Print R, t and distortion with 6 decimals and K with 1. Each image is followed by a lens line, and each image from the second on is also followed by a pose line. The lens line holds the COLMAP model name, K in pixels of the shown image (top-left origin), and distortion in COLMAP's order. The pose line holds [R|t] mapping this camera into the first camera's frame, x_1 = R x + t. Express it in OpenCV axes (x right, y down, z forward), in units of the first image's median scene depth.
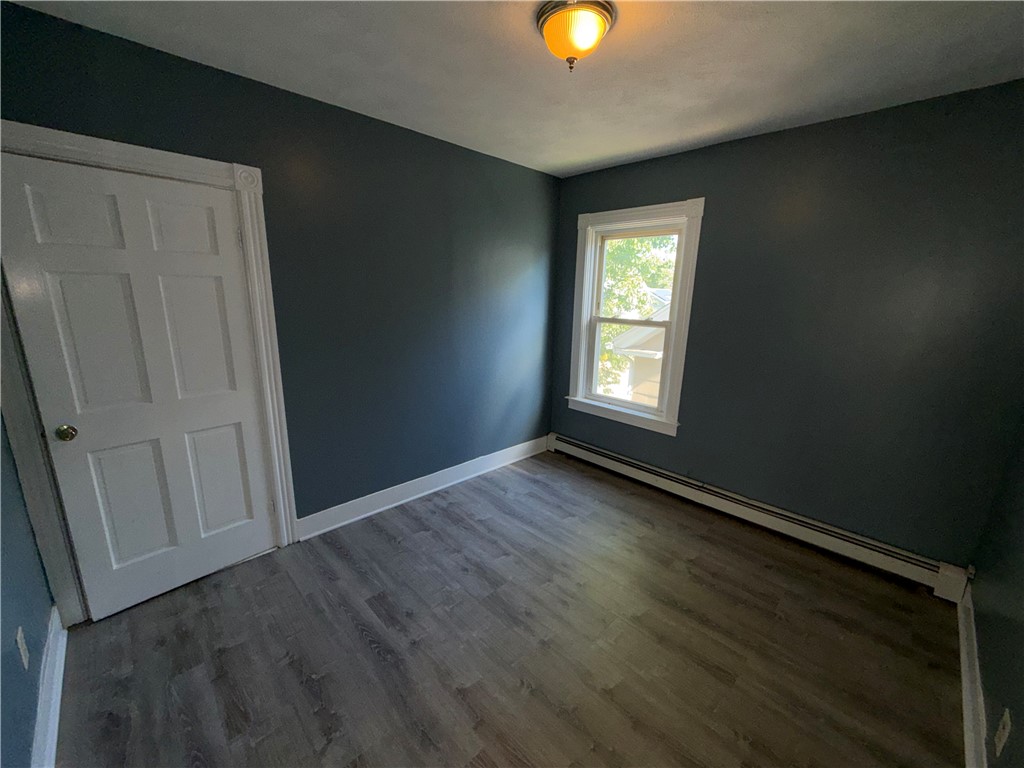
lens RADIAL K [[409.6, 0, 508.4], [0, 409.6, 385.6], [0, 0, 1]] dist [-0.000525, 0.000455]
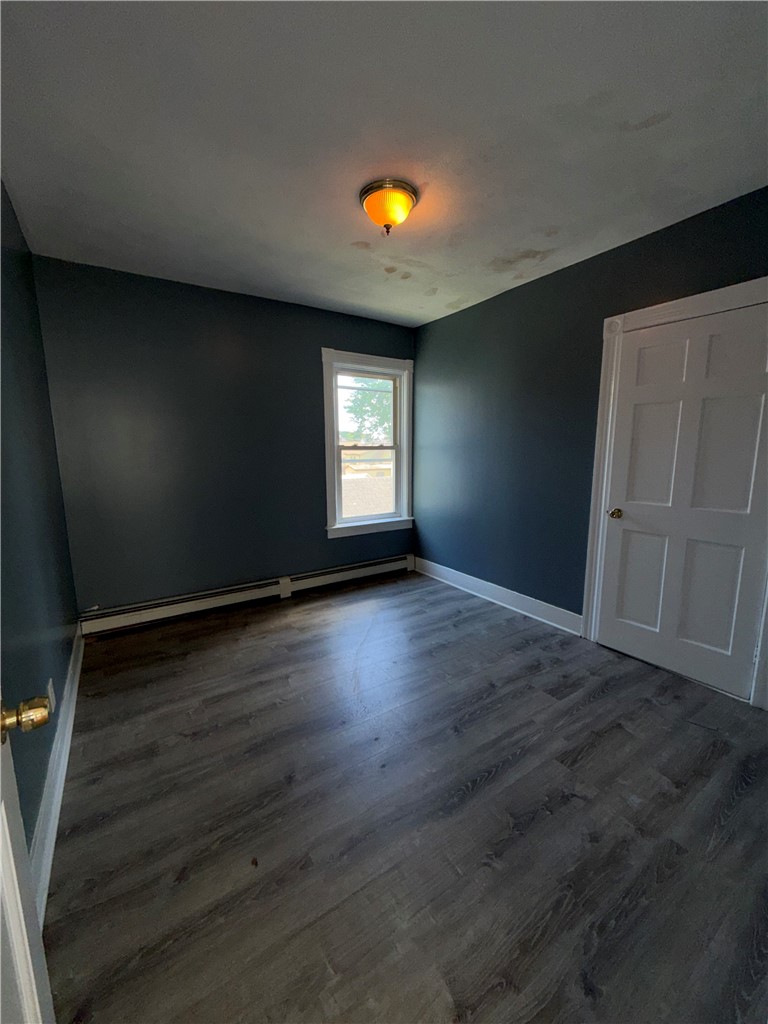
lens RADIAL K [[409.6, 0, 380.9], [0, 409.6, 510.9], [0, 0, 1]] dist [-0.000525, 0.000455]
pose [[0.179239, -0.172167, 0.968624, -1.182937], [0.230608, 0.964490, 0.128759, -0.154626], [-0.956396, 0.200294, 0.212577, 0.974930]]
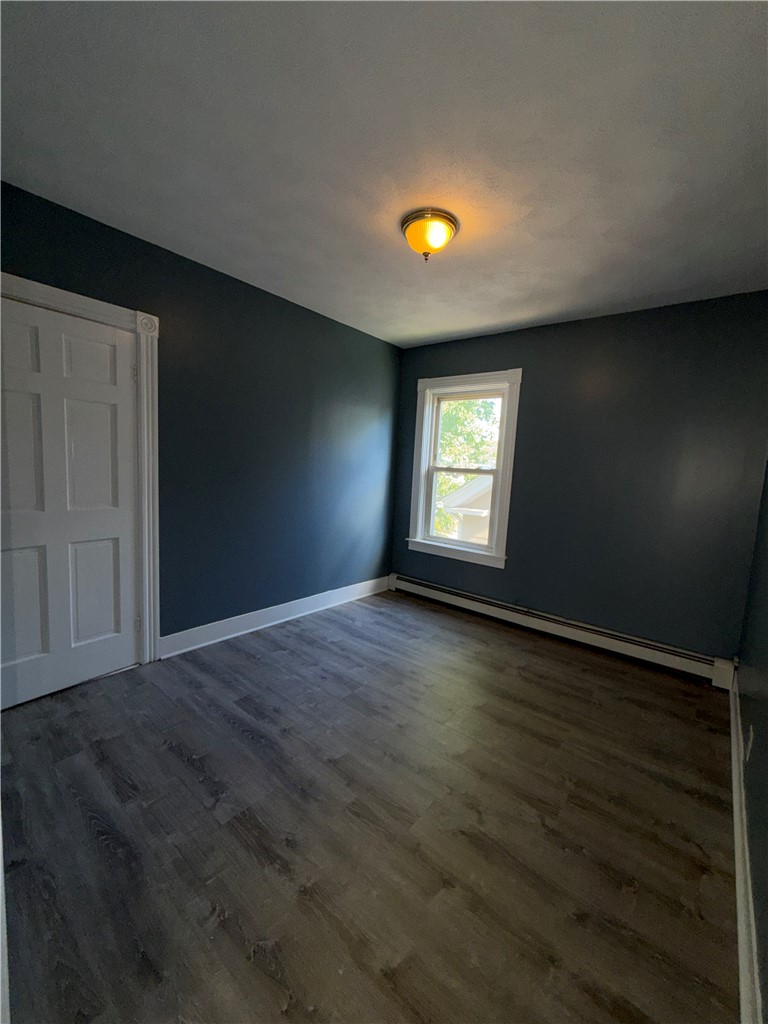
lens RADIAL K [[409.6, 0, 380.9], [0, 409.6, 510.9], [0, 0, 1]] dist [-0.000525, 0.000455]
pose [[0.993741, 0.019573, 0.109978, -0.080754], [-0.006987, 0.993493, -0.113676, 0.127592], [-0.111488, 0.112196, 0.987412, -0.141245]]
